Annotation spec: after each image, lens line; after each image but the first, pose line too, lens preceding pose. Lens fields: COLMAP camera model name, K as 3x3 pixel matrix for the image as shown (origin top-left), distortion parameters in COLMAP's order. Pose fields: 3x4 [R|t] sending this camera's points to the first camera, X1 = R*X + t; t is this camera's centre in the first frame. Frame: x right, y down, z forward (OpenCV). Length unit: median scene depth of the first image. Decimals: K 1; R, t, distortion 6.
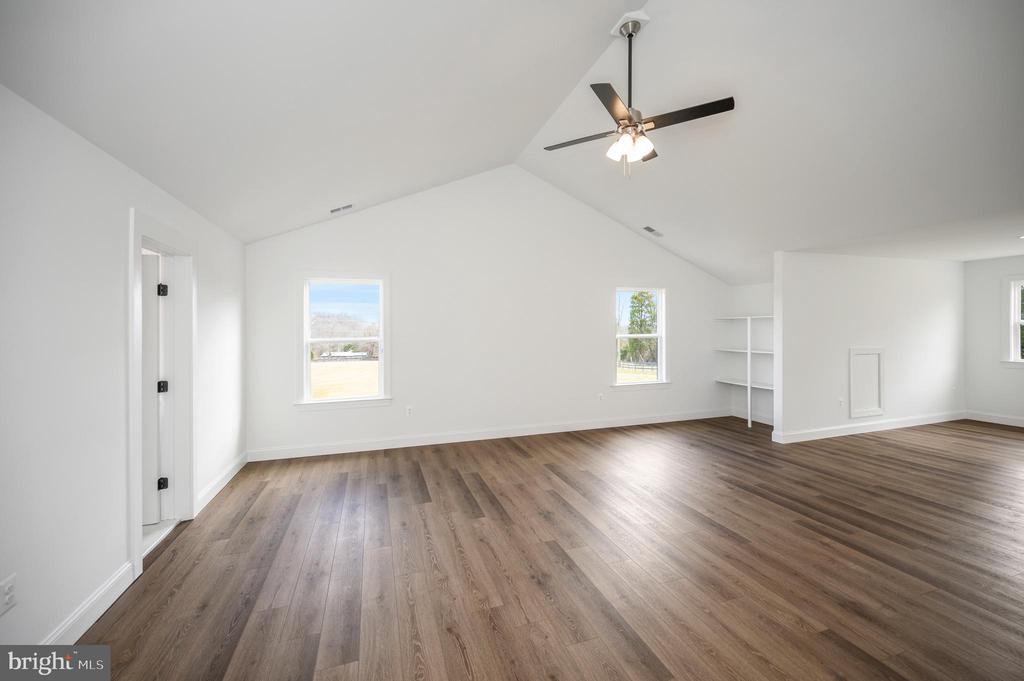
lens RADIAL K [[412.8, 0, 516.4], [0, 412.8, 324.4], [0, 0, 1]] dist [0.000000, 0.000041]
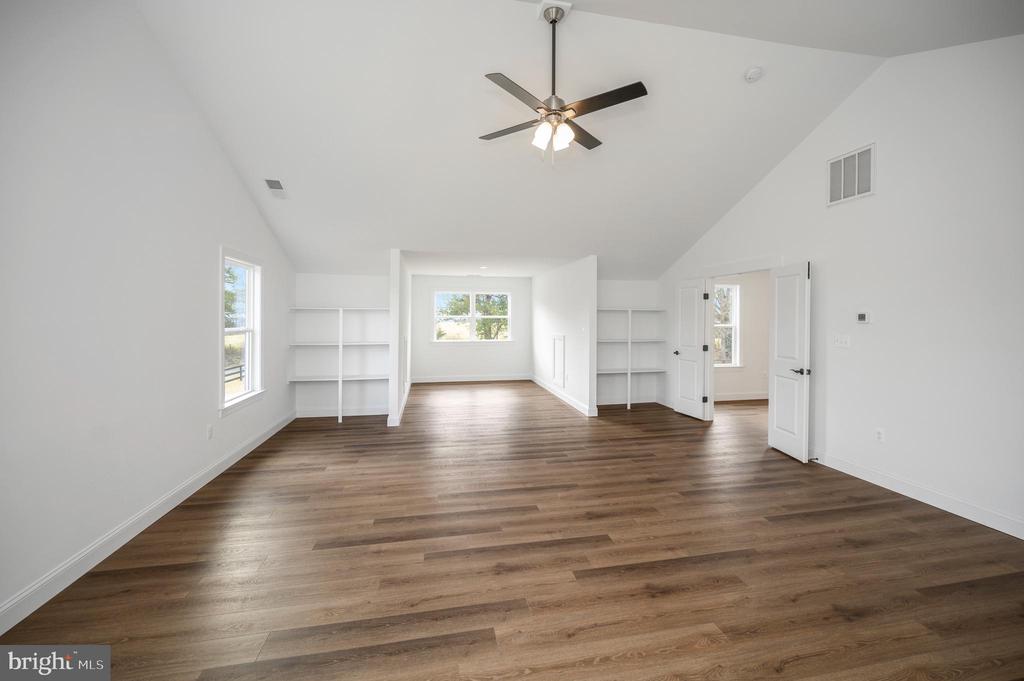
lens RADIAL K [[426.5, 0, 514.8], [0, 426.5, 319.3], [0, 0, 1]] dist [0.000240, 0.000189]
pose [[0.139000, 0.003674, 0.990286, -0.735673], [-0.012613, 0.999919, -0.001940, 0.011060], [-0.990212, -0.012221, 0.139035, 0.936554]]
